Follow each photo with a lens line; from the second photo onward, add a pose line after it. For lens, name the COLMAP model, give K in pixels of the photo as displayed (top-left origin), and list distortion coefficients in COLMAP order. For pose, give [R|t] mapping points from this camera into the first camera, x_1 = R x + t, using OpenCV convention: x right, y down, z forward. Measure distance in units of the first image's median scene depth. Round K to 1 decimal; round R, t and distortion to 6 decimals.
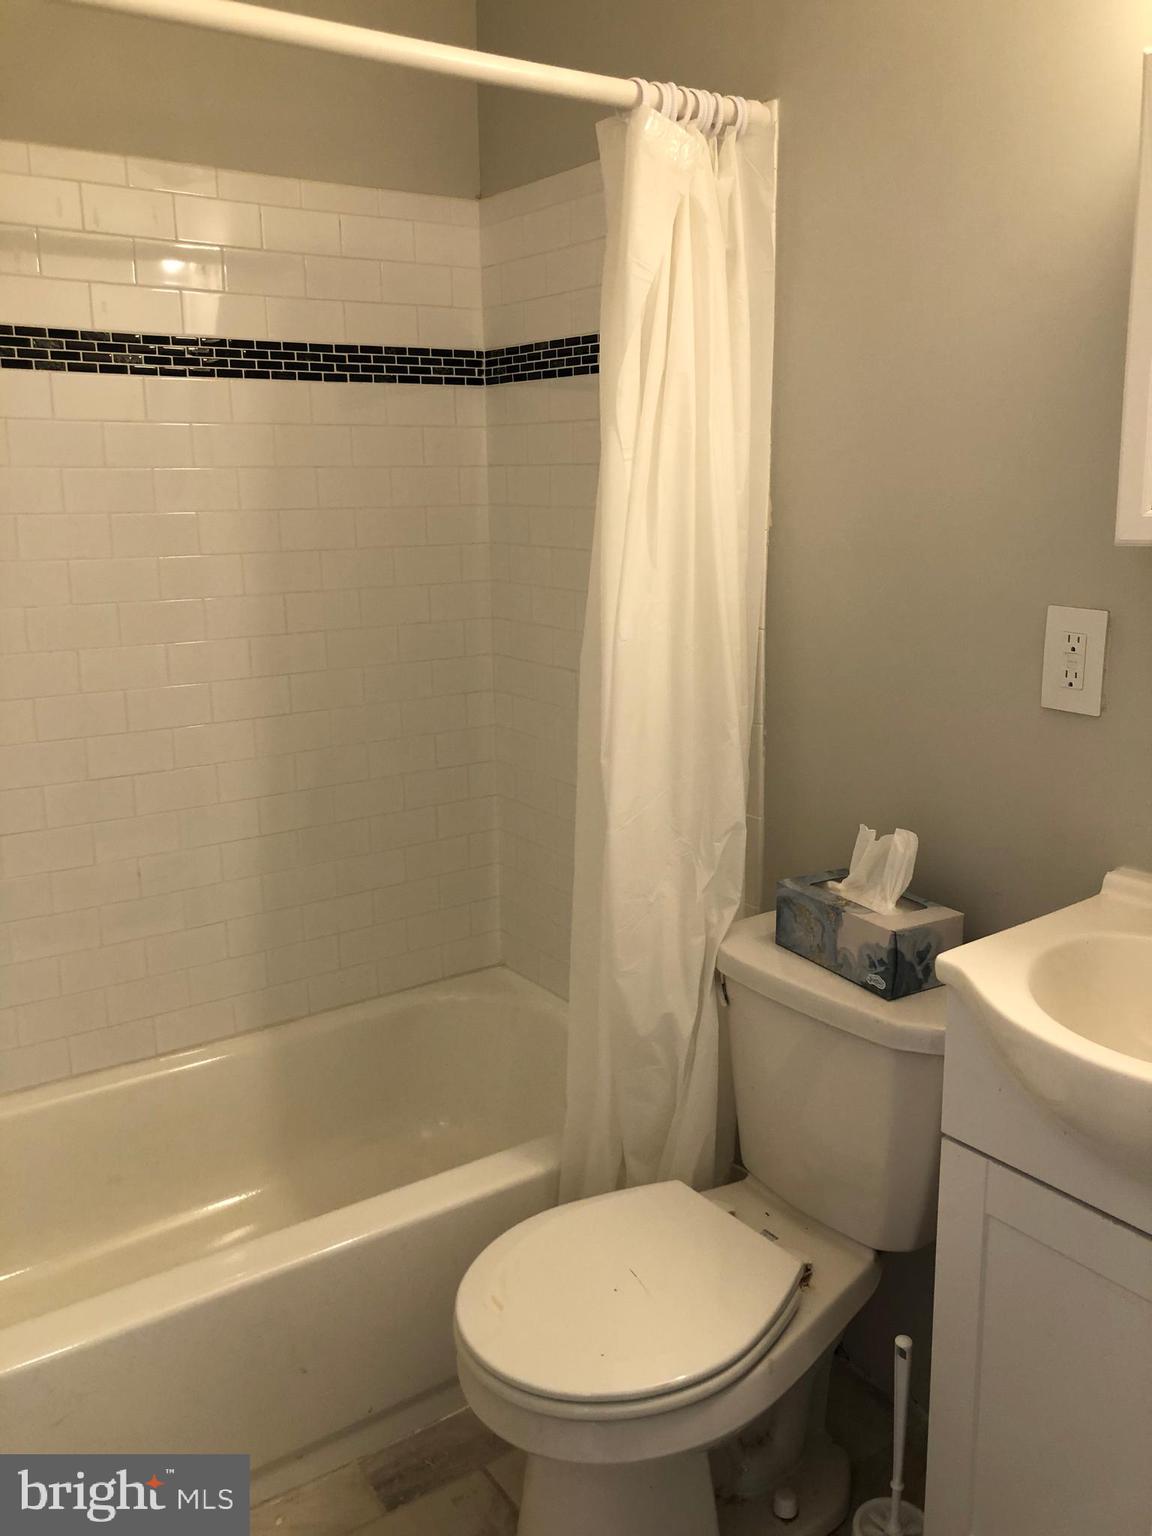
lens RADIAL K [[1245.8, 0, 573.0], [0, 1245.8, 757.0], [0, 0, 1]] dist [0.004646, -0.003146]
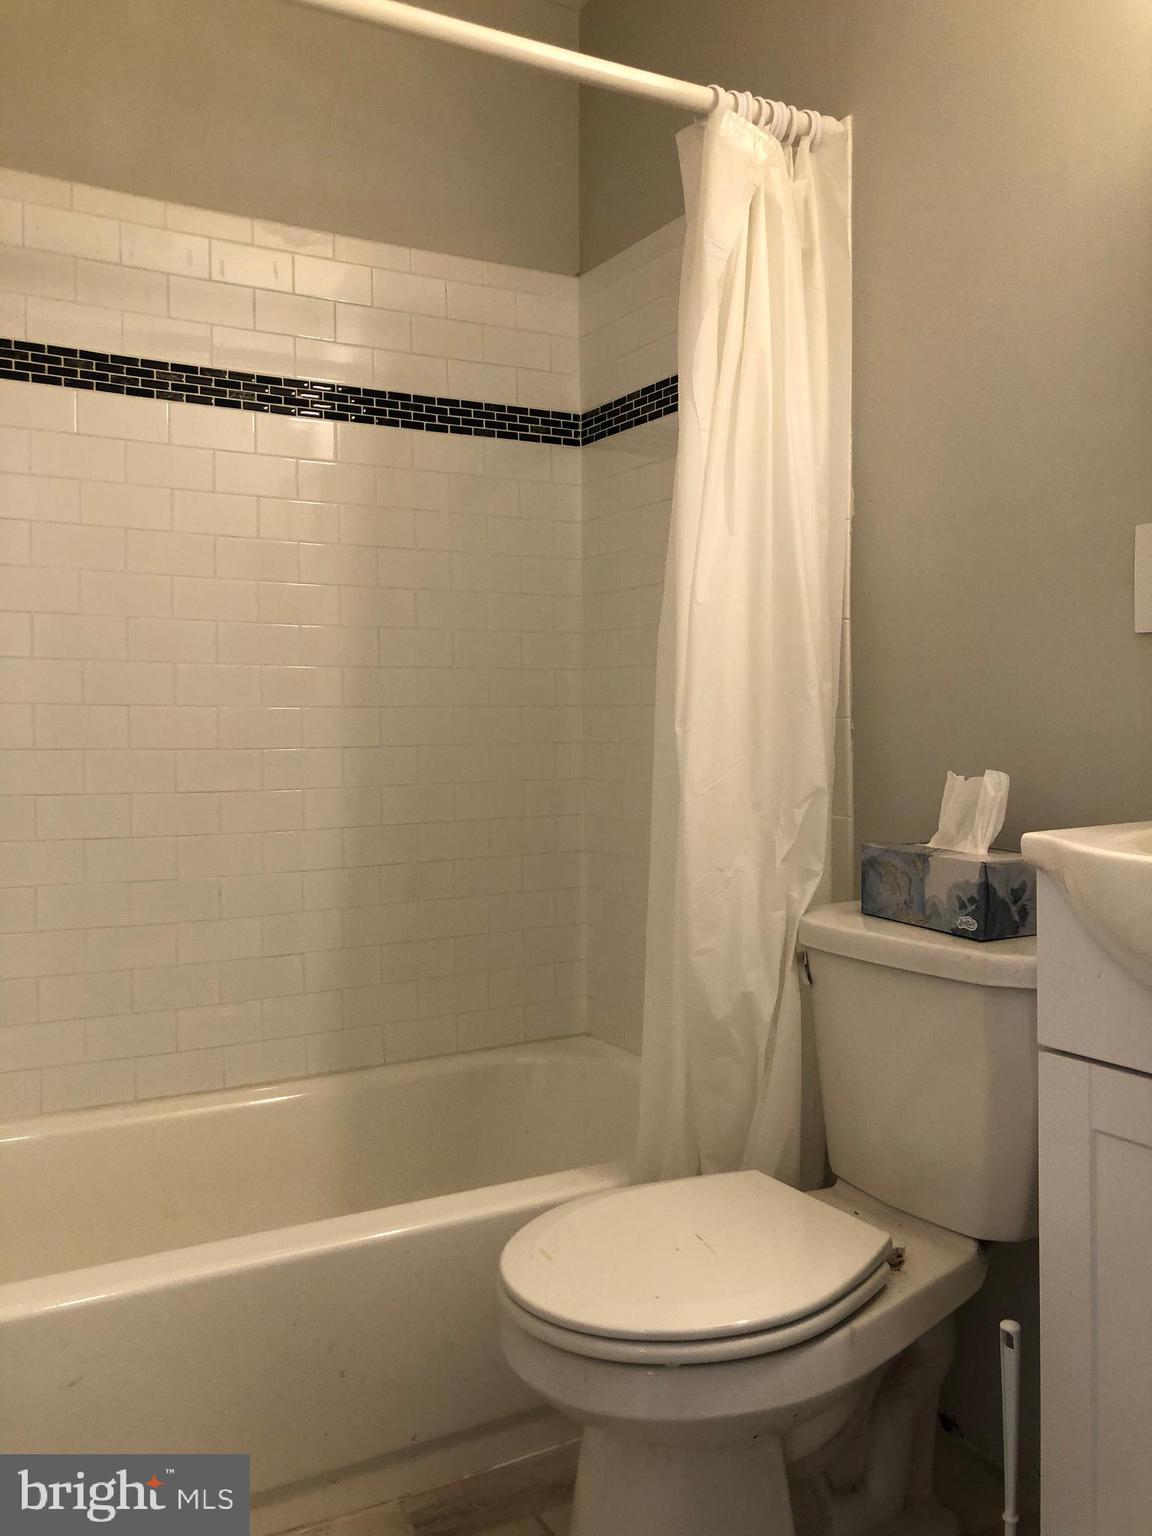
lens RADIAL K [[1245.8, 0, 576.6], [0, 1245.8, 772.2], [0, 0, 1]] dist [0.004646, -0.003146]
pose [[0.995254, 0.006380, -0.097097, 0.038784], [-0.023351, 0.984349, -0.174677, 0.205967], [0.094463, 0.176115, 0.979827, 0.043757]]
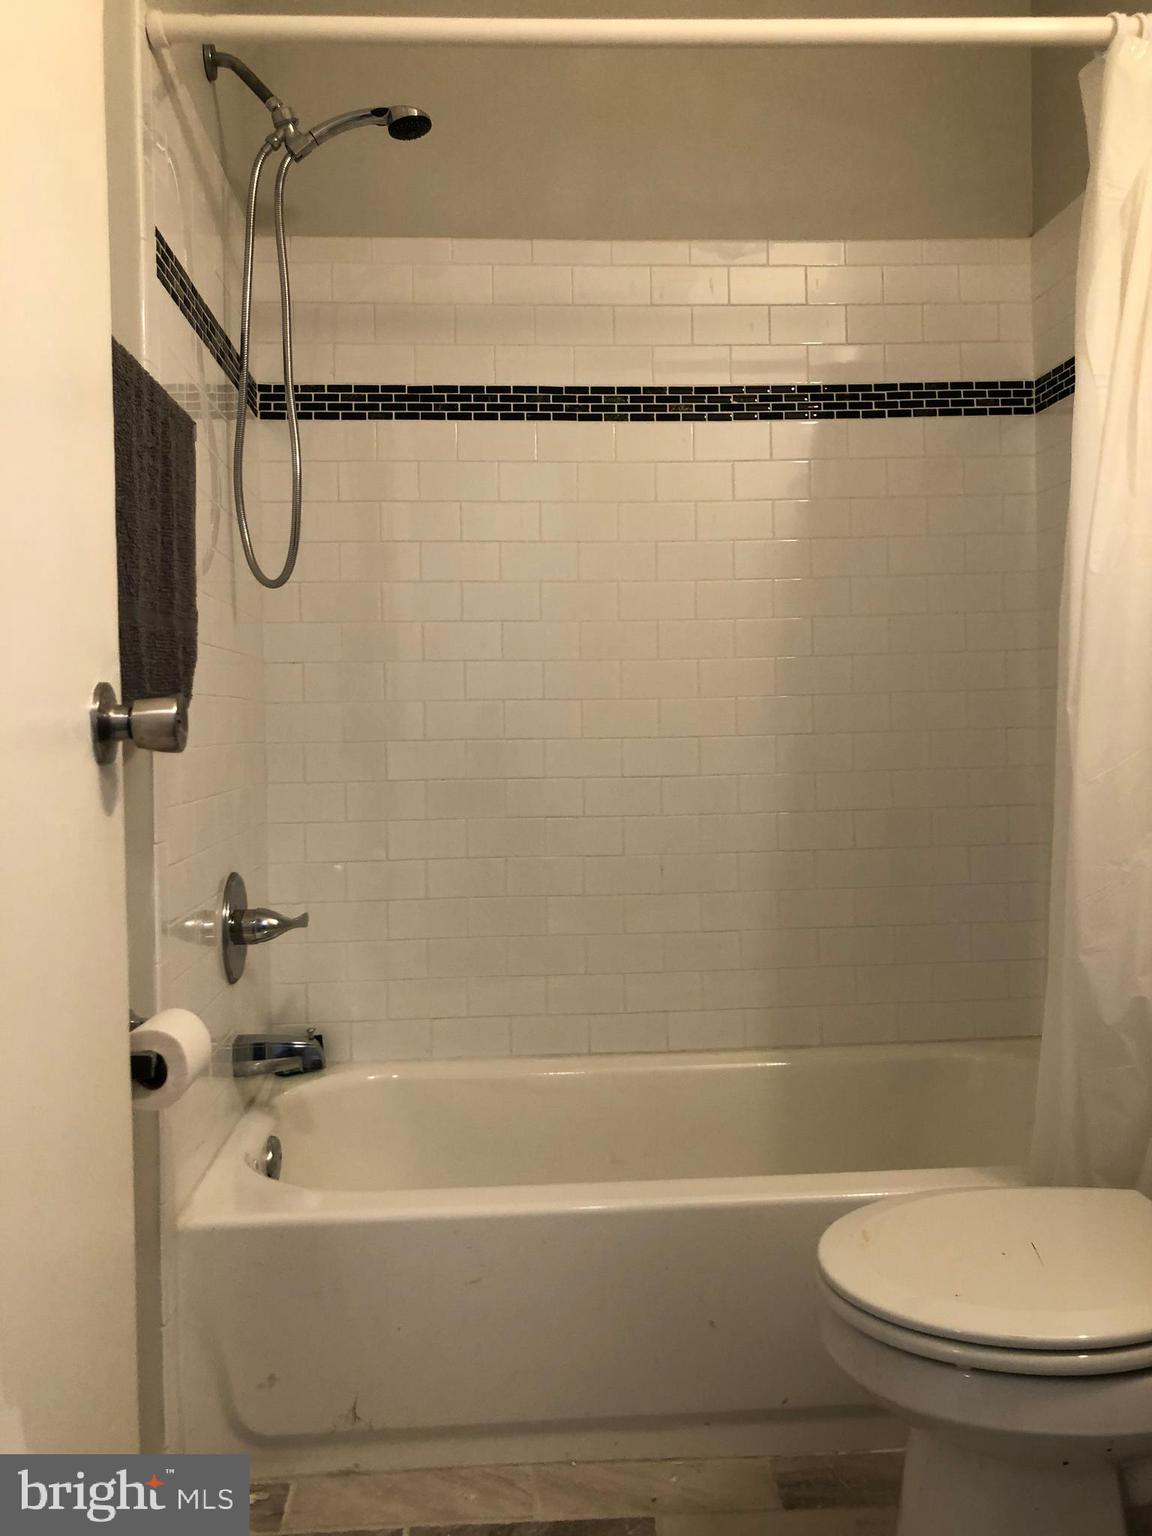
lens RADIAL K [[1245.8, 0, 600.7], [0, 1245.8, 759.6], [0, 0, 1]] dist [0.004646, -0.003146]
pose [[0.856643, 0.003689, -0.515897, 0.198922], [-0.093663, 0.984469, -0.148486, 0.204227], [0.507336, 0.175520, 0.843684, 0.060457]]
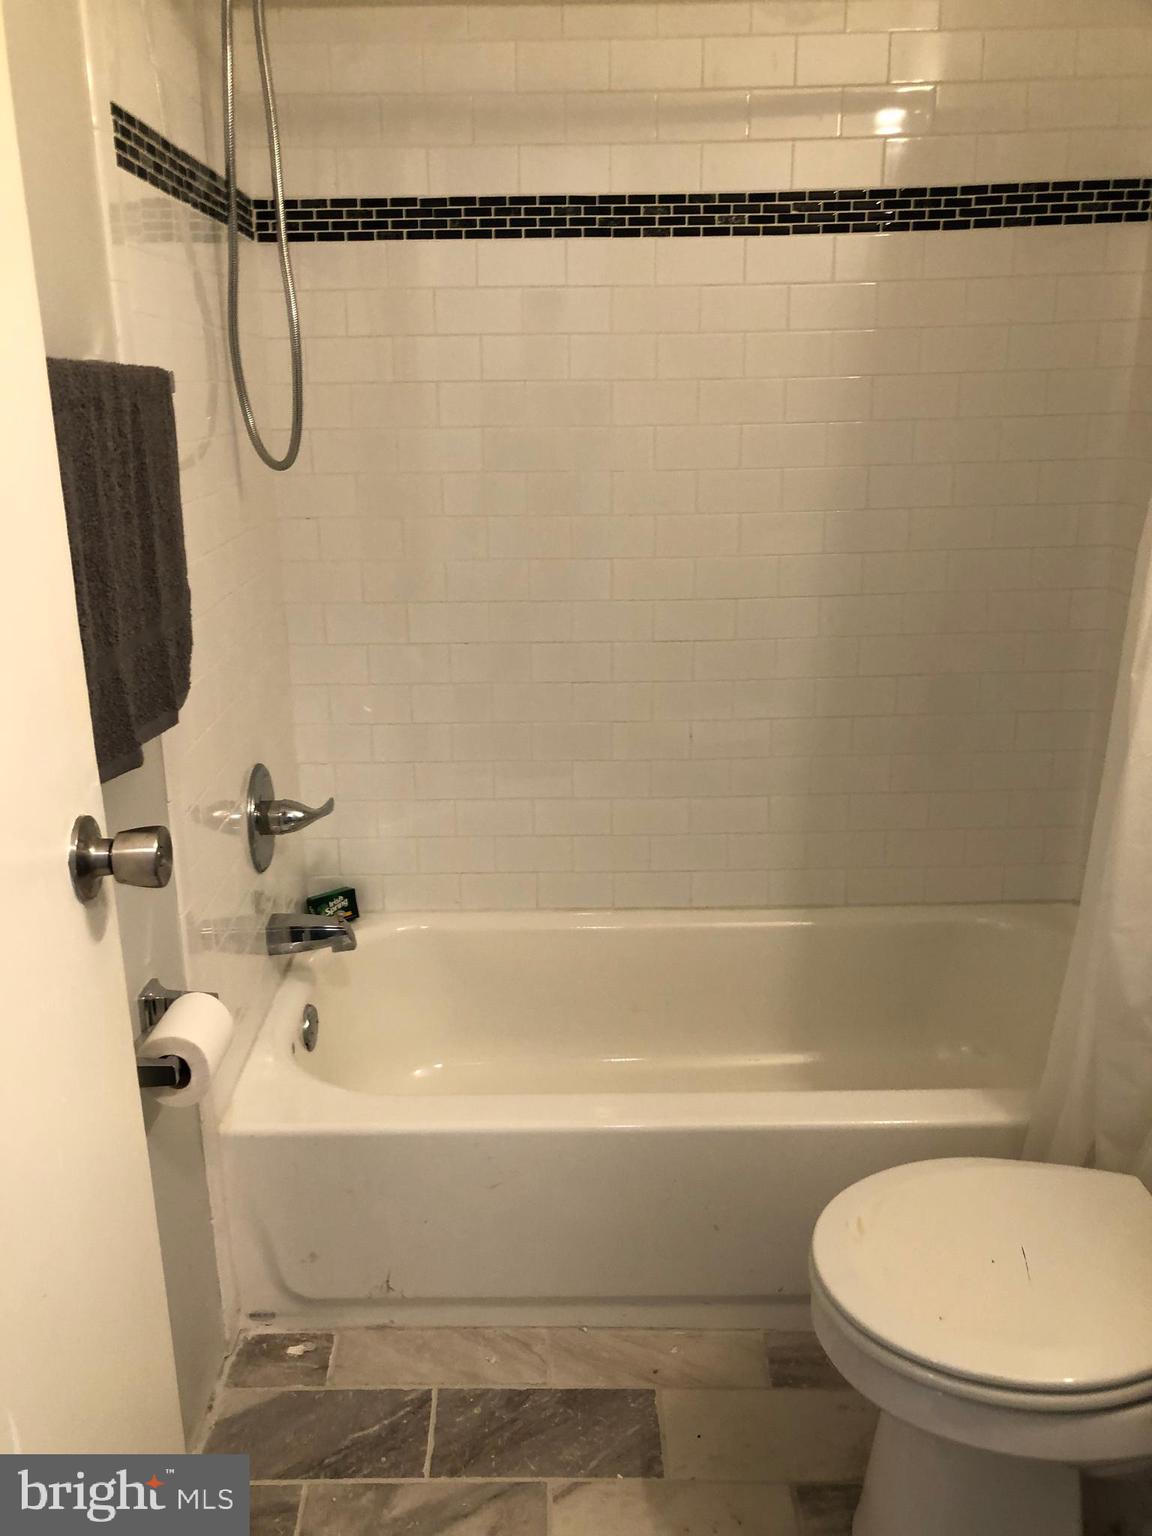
lens RADIAL K [[1245.8, 0, 565.2], [0, 1245.8, 762.7], [0, 0, 1]] dist [0.004646, -0.003146]
pose [[0.818452, 0.168214, -0.549400, 0.178856], [-0.108871, 0.984265, 0.139173, -0.018466], [0.564166, -0.054092, 0.823888, 0.091875]]
